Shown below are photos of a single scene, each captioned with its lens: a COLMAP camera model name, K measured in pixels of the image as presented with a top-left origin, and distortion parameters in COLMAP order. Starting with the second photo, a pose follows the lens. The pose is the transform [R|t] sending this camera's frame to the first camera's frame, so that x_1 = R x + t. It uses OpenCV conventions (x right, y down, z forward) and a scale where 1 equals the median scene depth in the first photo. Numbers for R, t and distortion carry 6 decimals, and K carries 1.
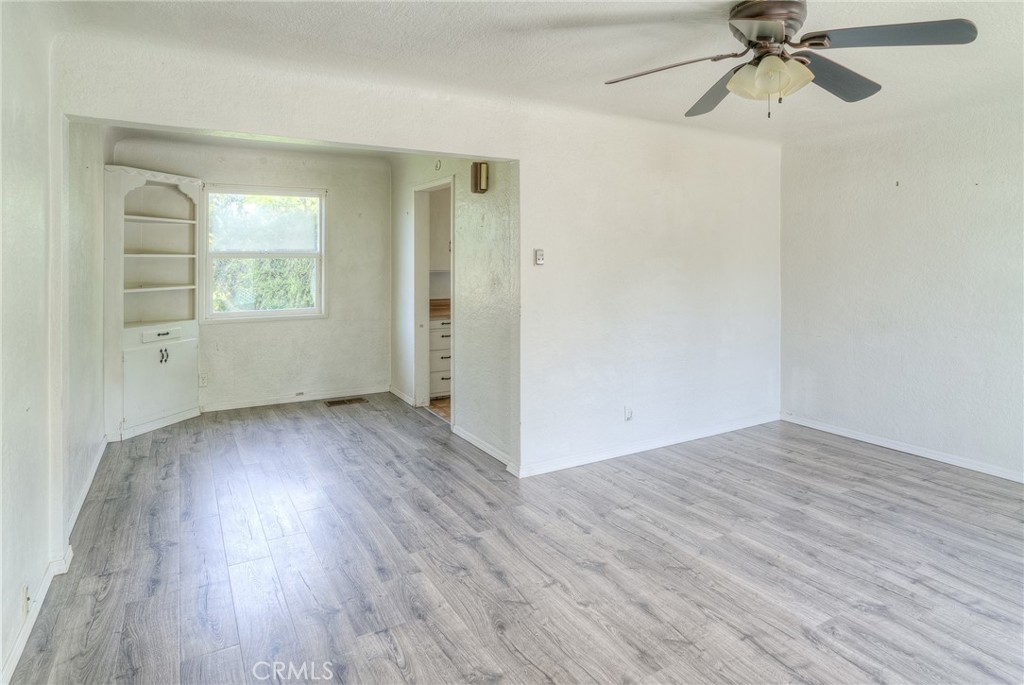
lens RADIAL K [[573.1, 0, 511.2], [0, 573.1, 274.1], [0, 0, 1]] dist [-0.044651, 0.020960]
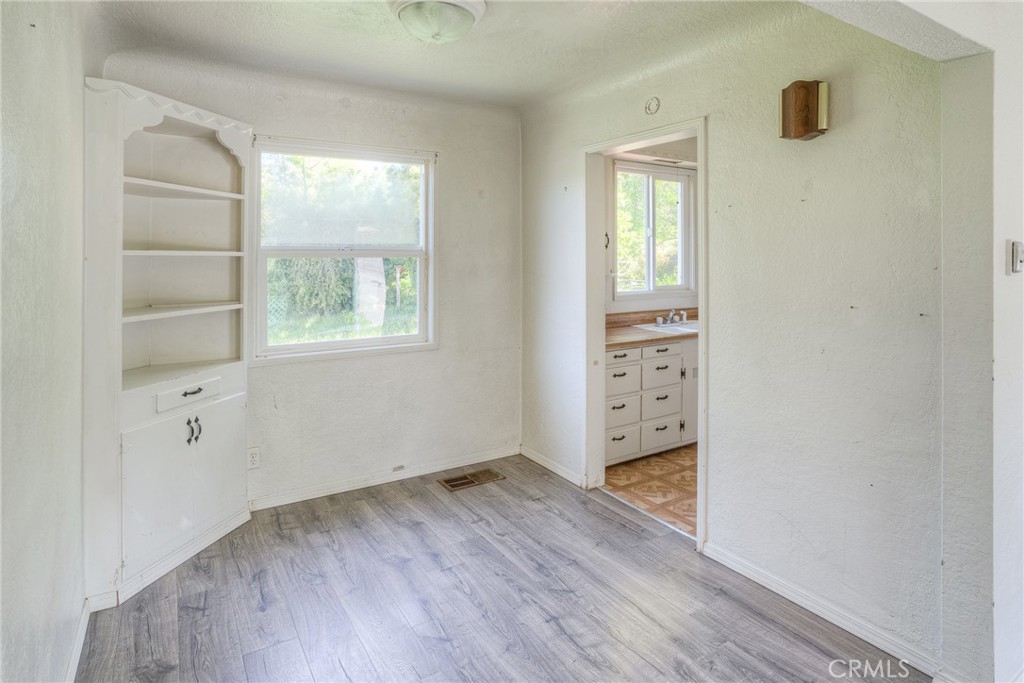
lens RADIAL K [[573.1, 0, 528.9], [0, 573.1, 271.8], [0, 0, 1]] dist [-0.044651, 0.020960]
pose [[0.999081, -0.000228, 0.042855, -0.384655], [0.000343, 0.999996, -0.002657, -0.015371], [-0.042855, 0.002669, 0.999078, 0.532922]]
